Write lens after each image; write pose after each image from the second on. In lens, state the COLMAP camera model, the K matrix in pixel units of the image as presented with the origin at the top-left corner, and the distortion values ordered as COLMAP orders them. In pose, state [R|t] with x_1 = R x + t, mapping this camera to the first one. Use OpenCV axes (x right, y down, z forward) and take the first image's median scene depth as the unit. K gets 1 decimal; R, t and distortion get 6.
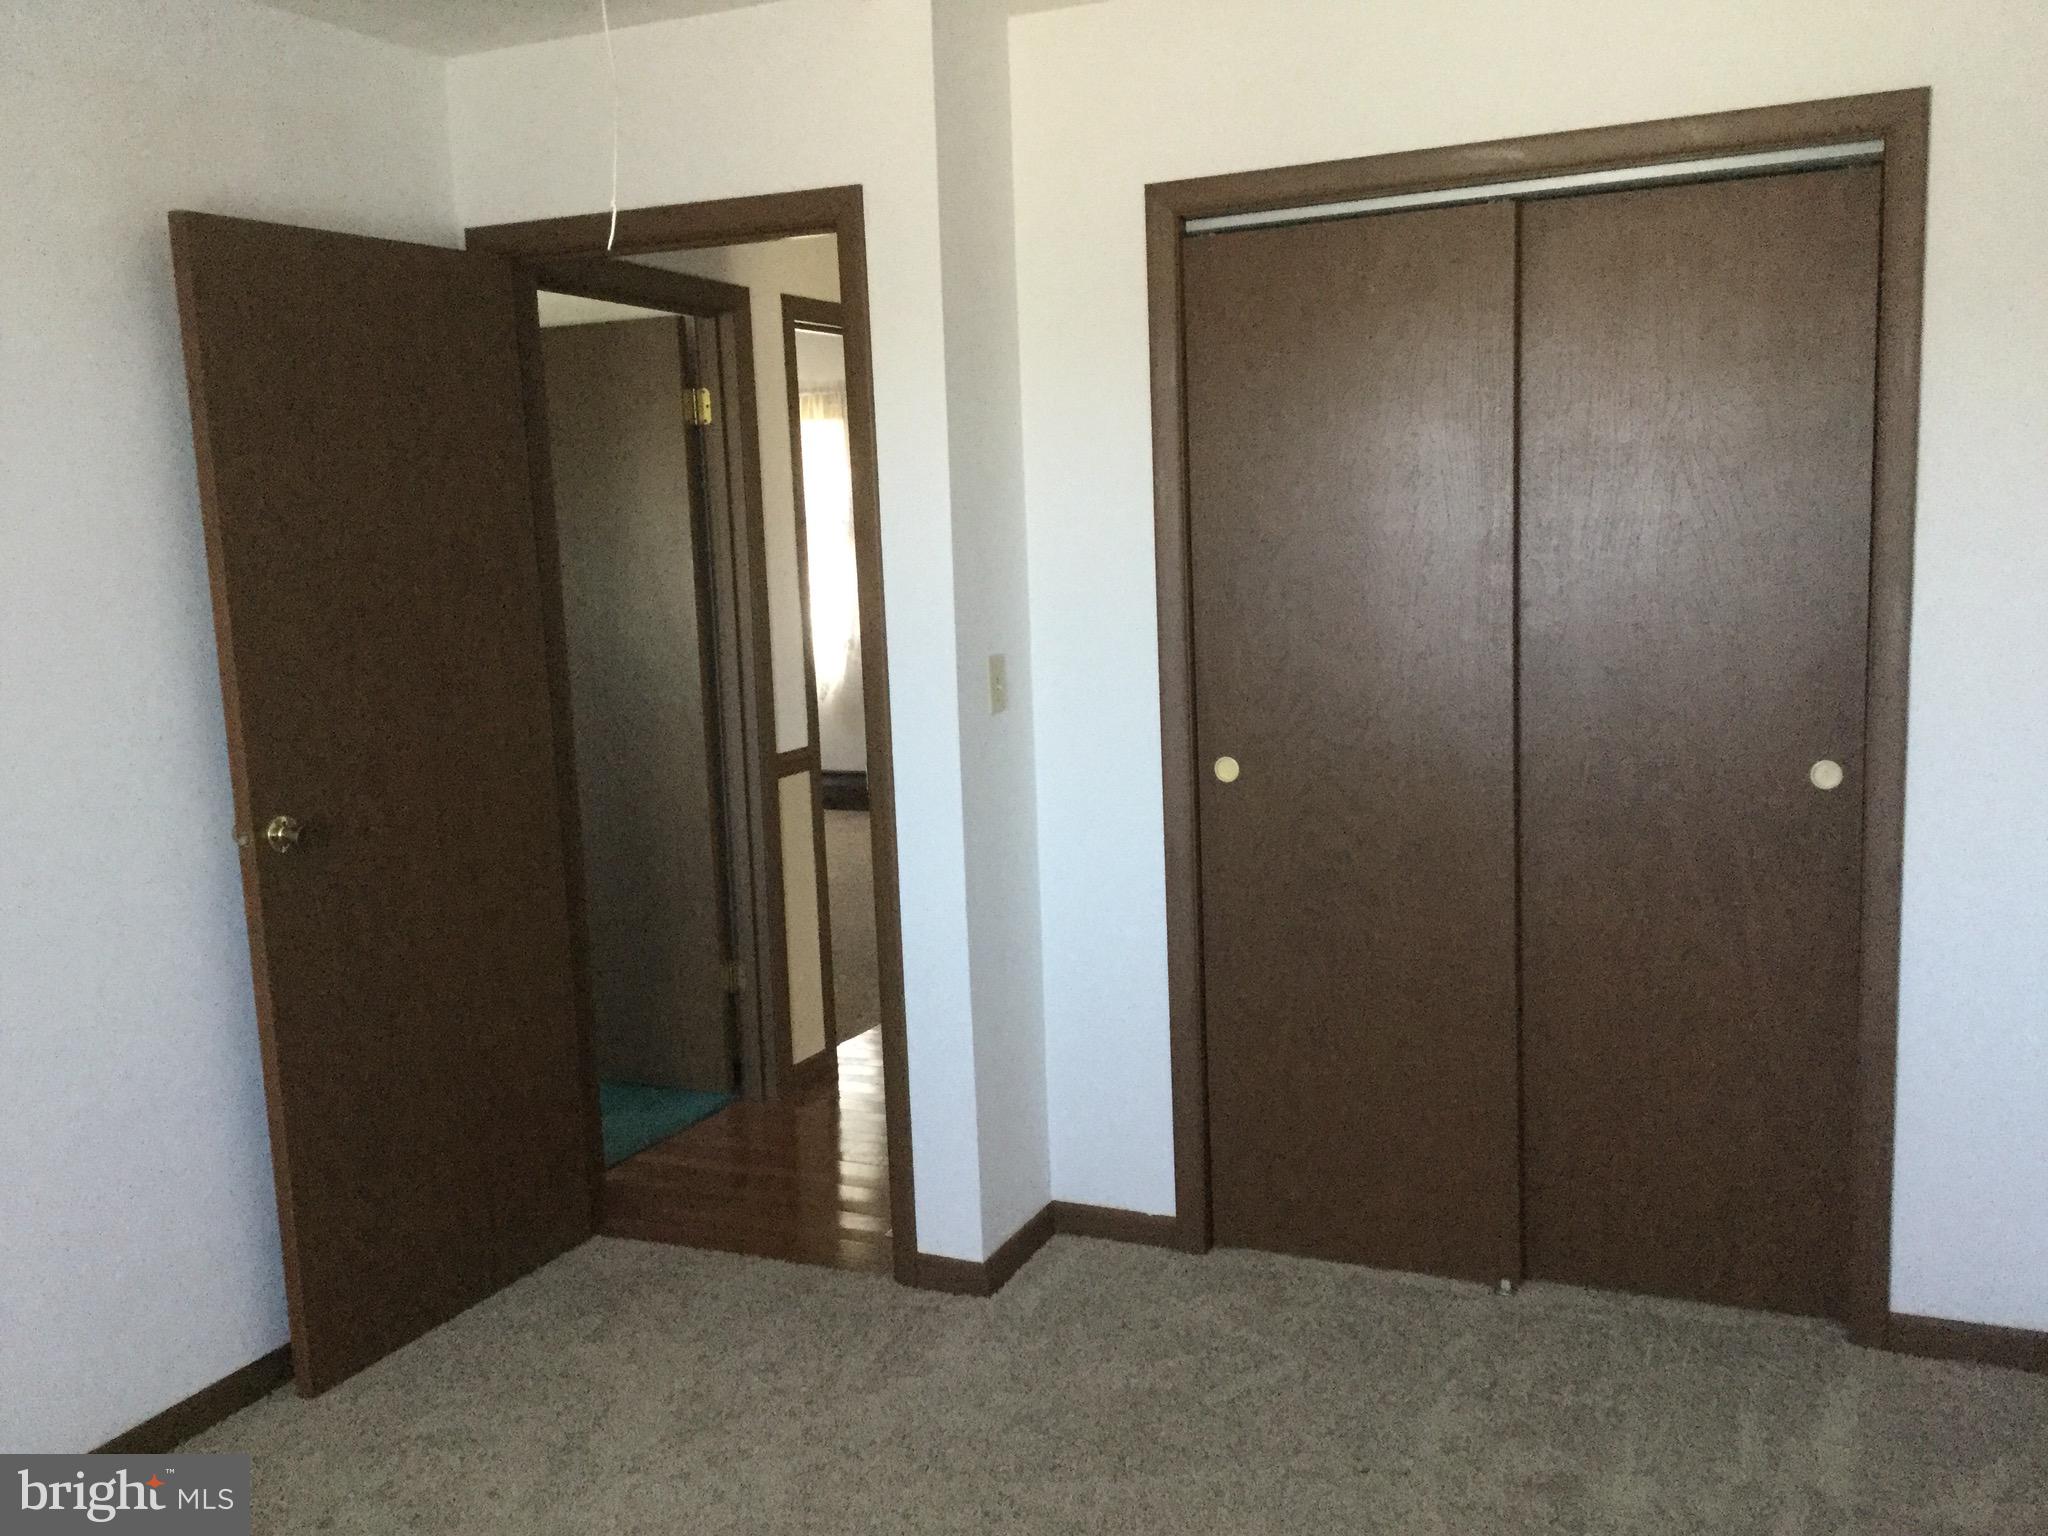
lens RADIAL K [[1849.1, 0, 1024.0], [0, 1849.1, 768.0], [0, 0, 1]] dist [0.117232, -0.163212]
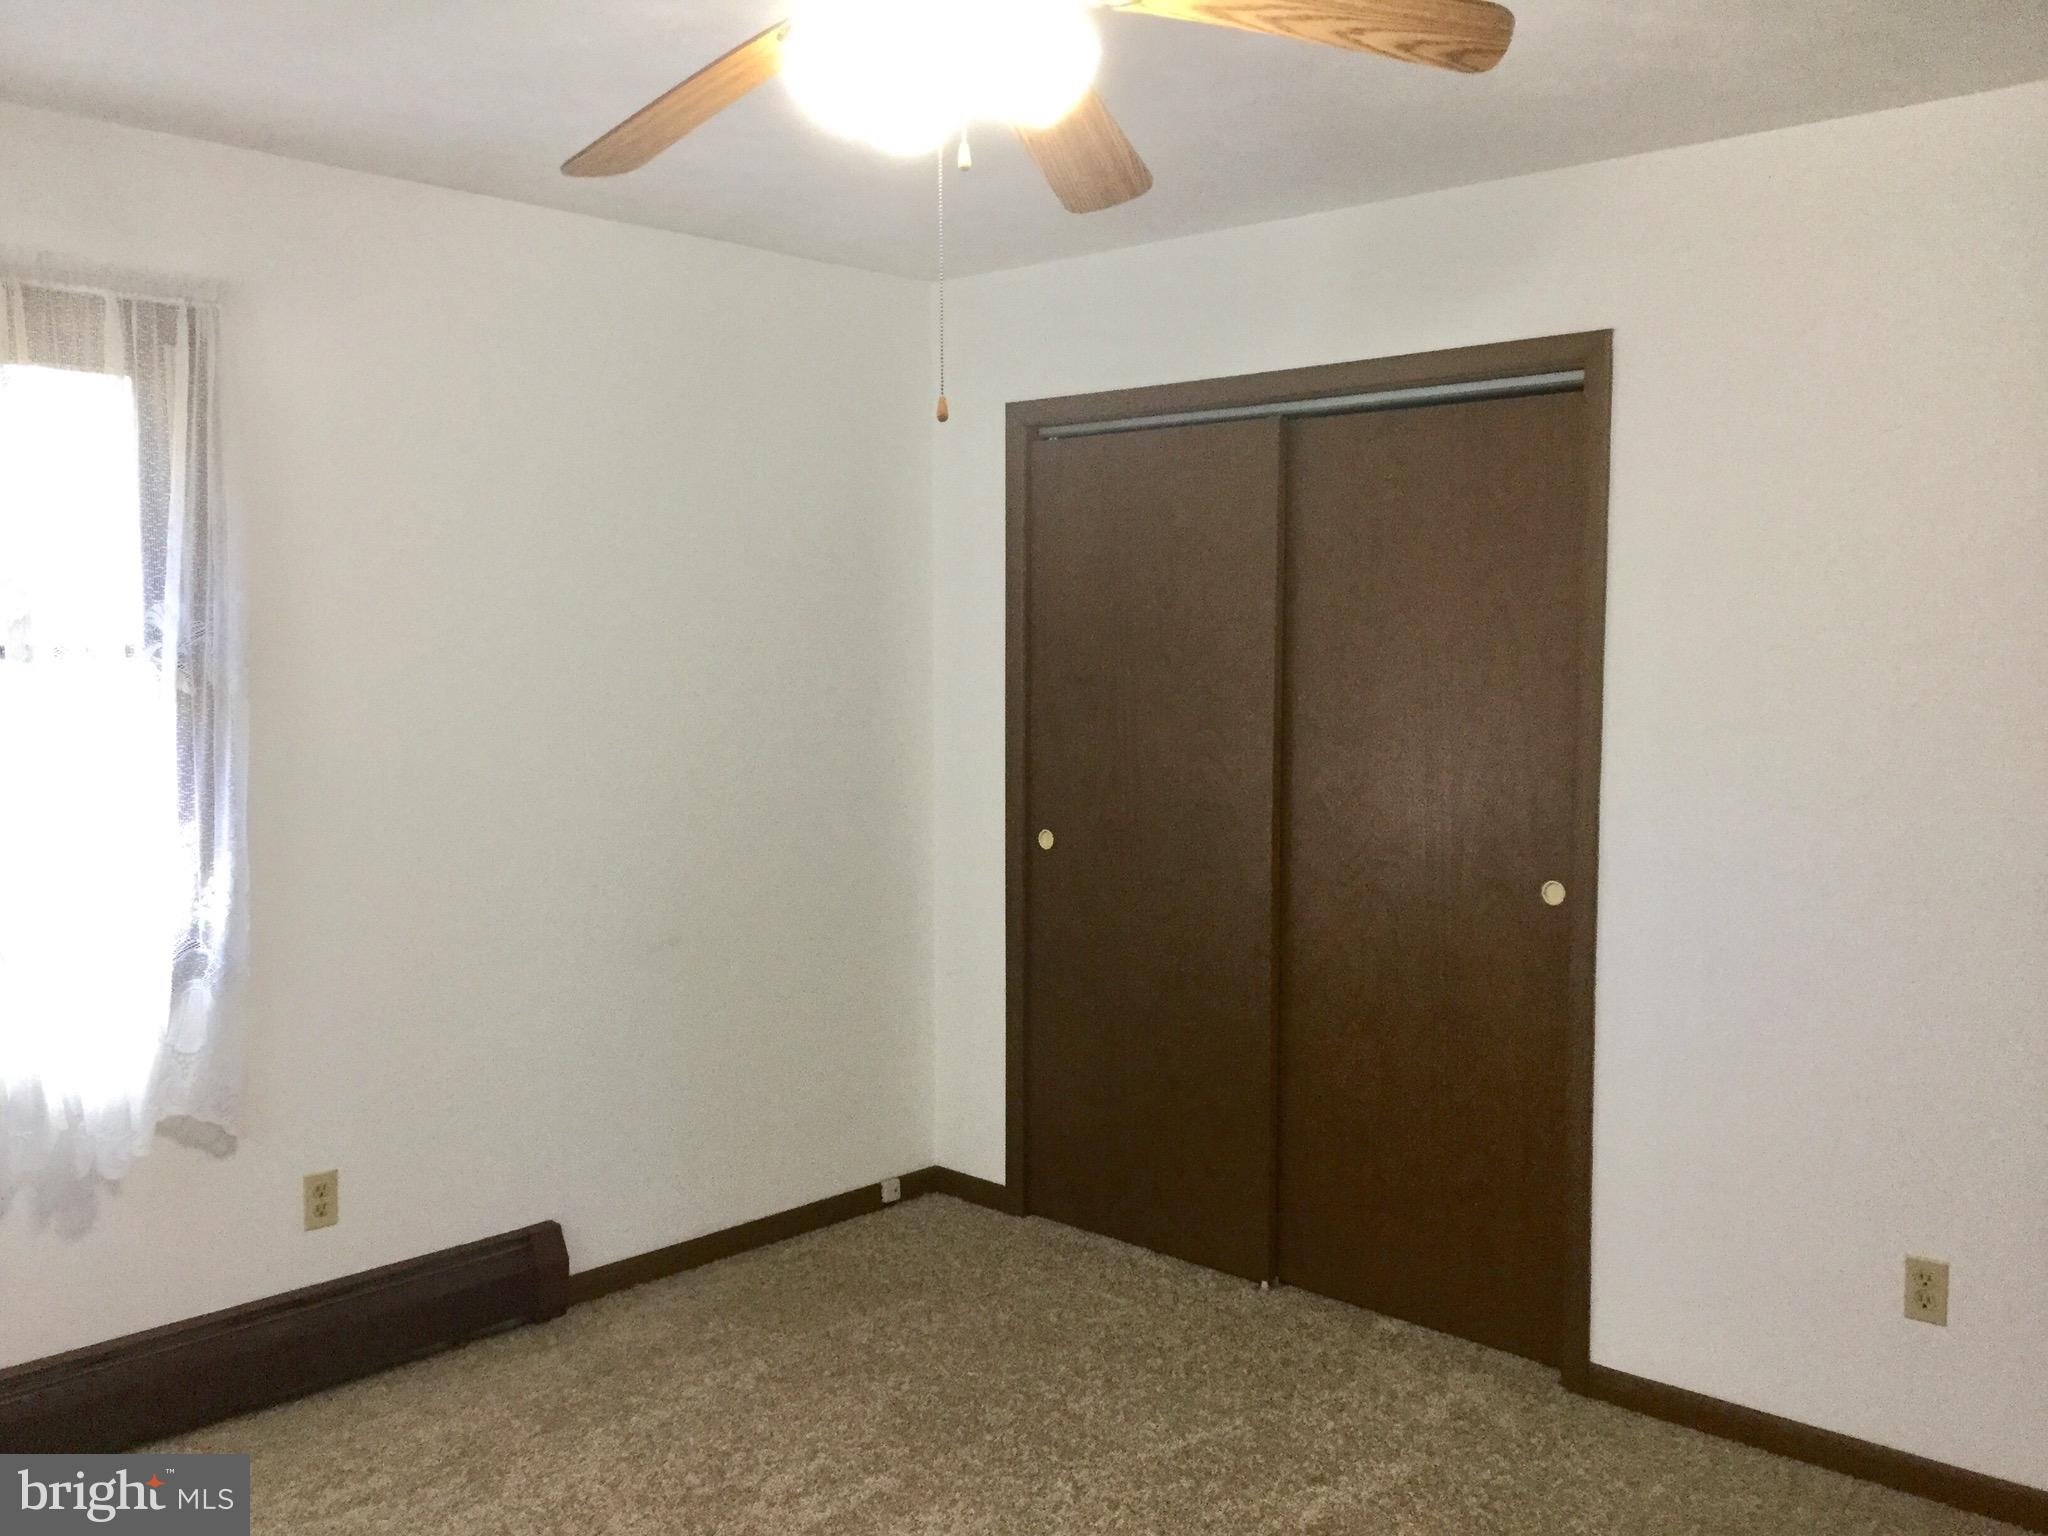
lens RADIAL K [[1849.1, 0, 1024.0], [0, 1849.1, 768.0], [0, 0, 1]] dist [0.117232, -0.163212]
pose [[0.939485, 0.070769, -0.335202, 0.522815], [-0.091133, 0.994803, -0.045398, 0.010978], [0.330247, 0.073199, 0.941052, -0.234201]]
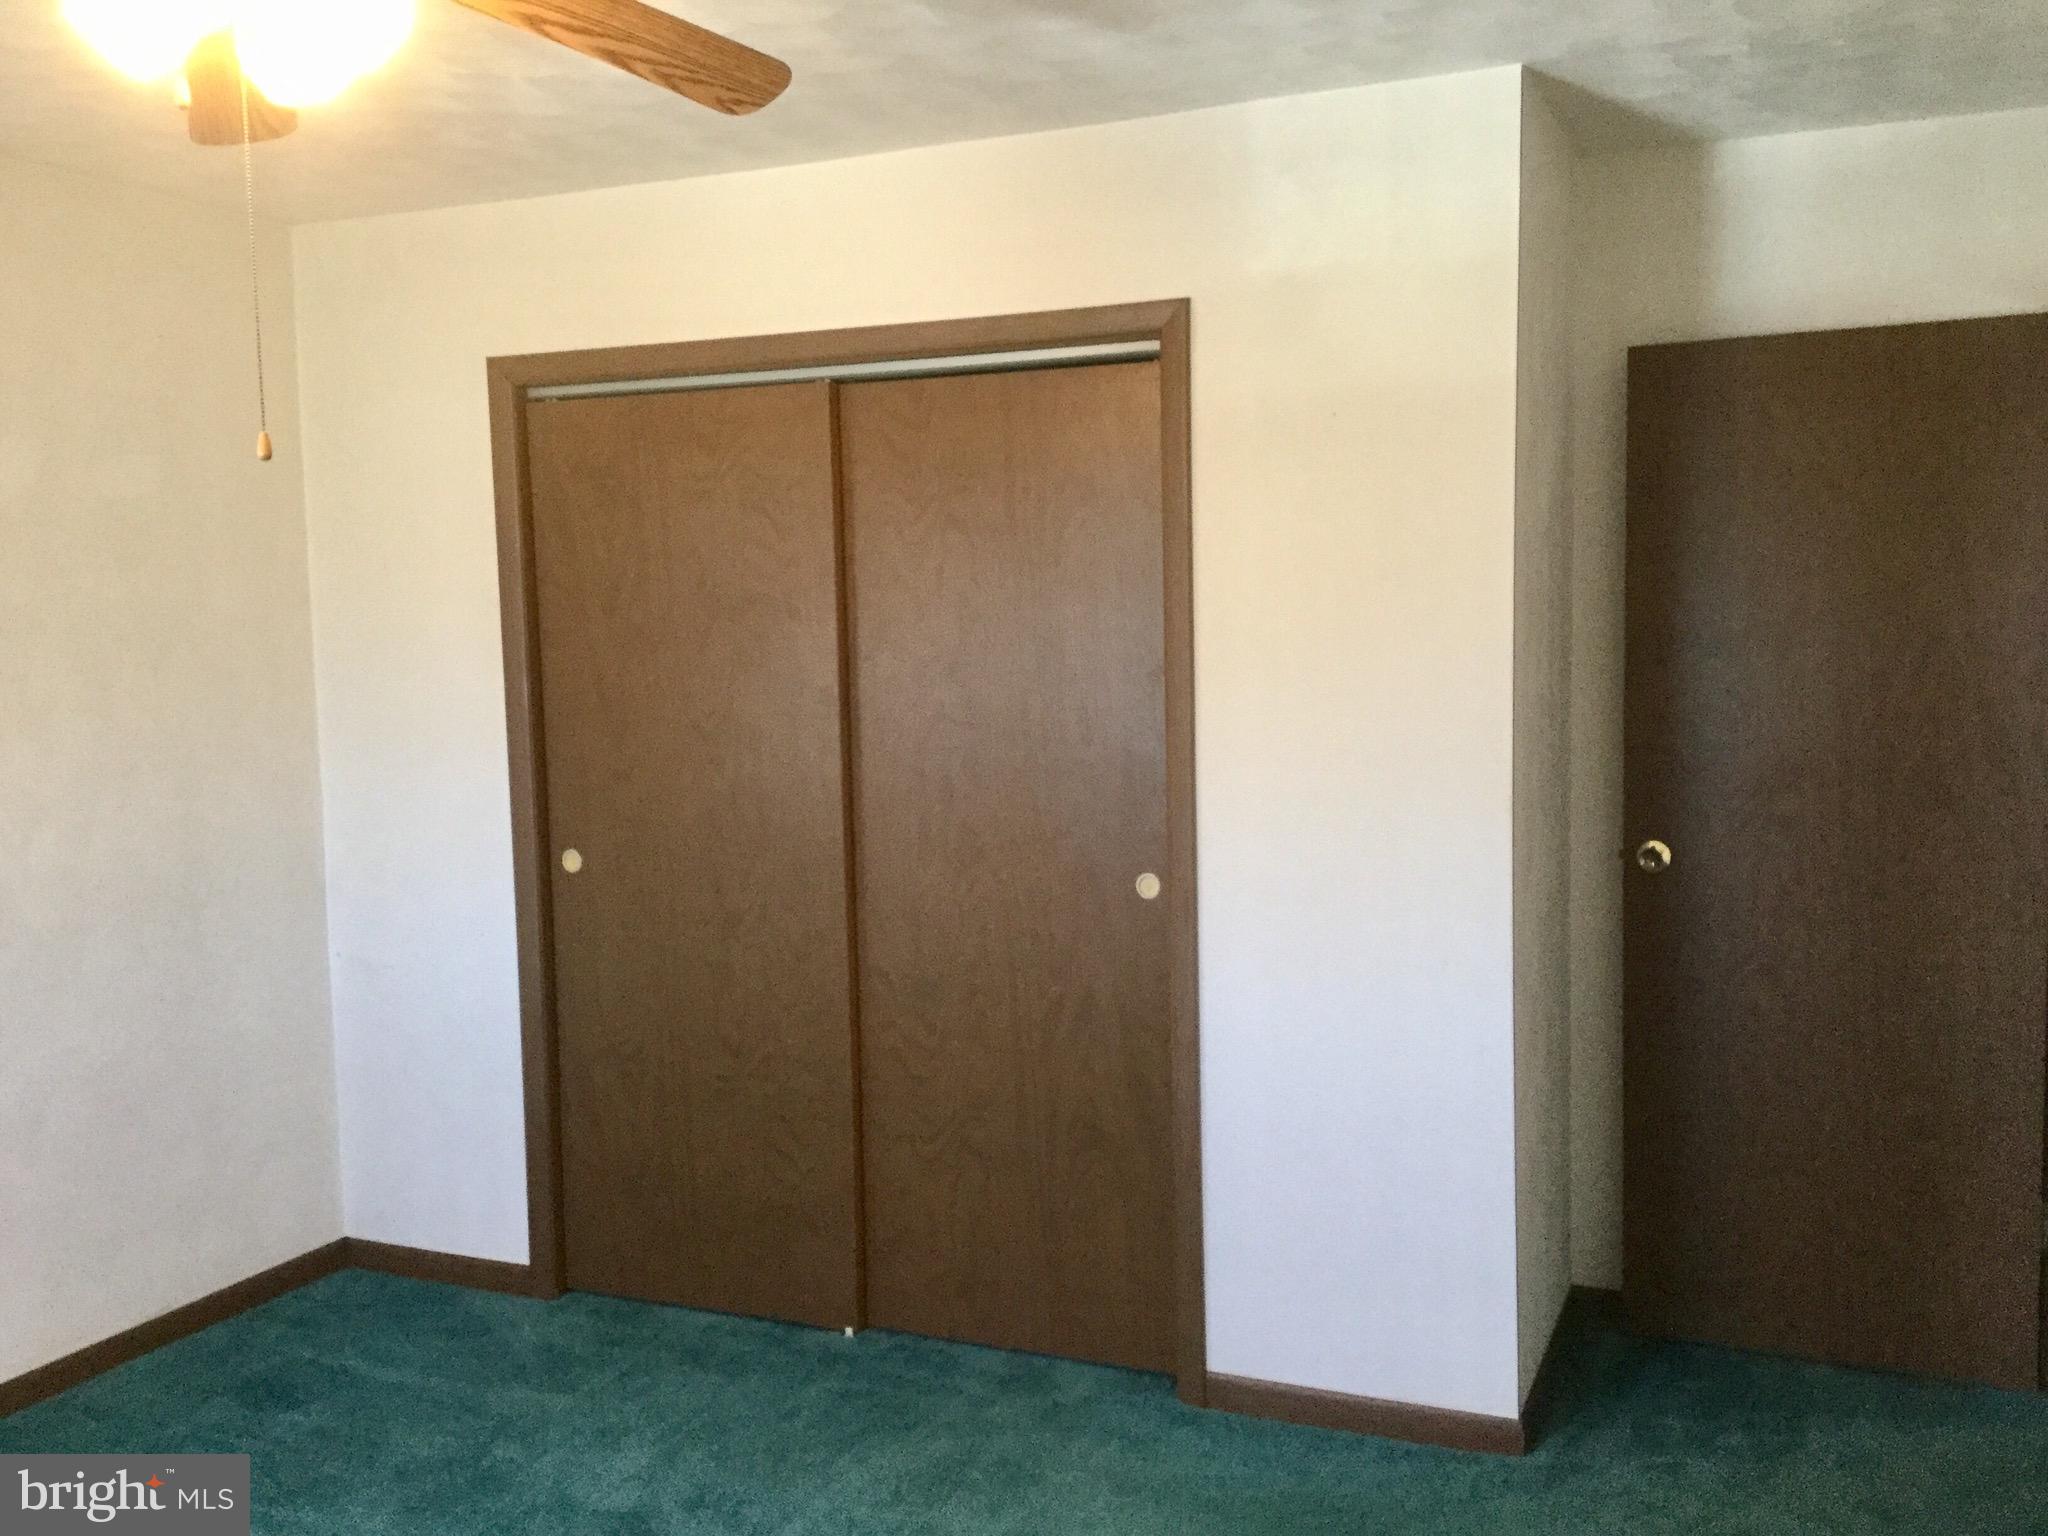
lens RADIAL K [[1881.0, 0, 1019.6], [0, 1881.0, 752.9], [0, 0, 1]] dist [0.174137, -0.172216]
pose [[0.999486, 0.026610, -0.017900, 0.393334], [-0.027741, 0.997417, -0.066250, 0.003487], [0.016091, 0.066712, 0.997642, -0.158373]]
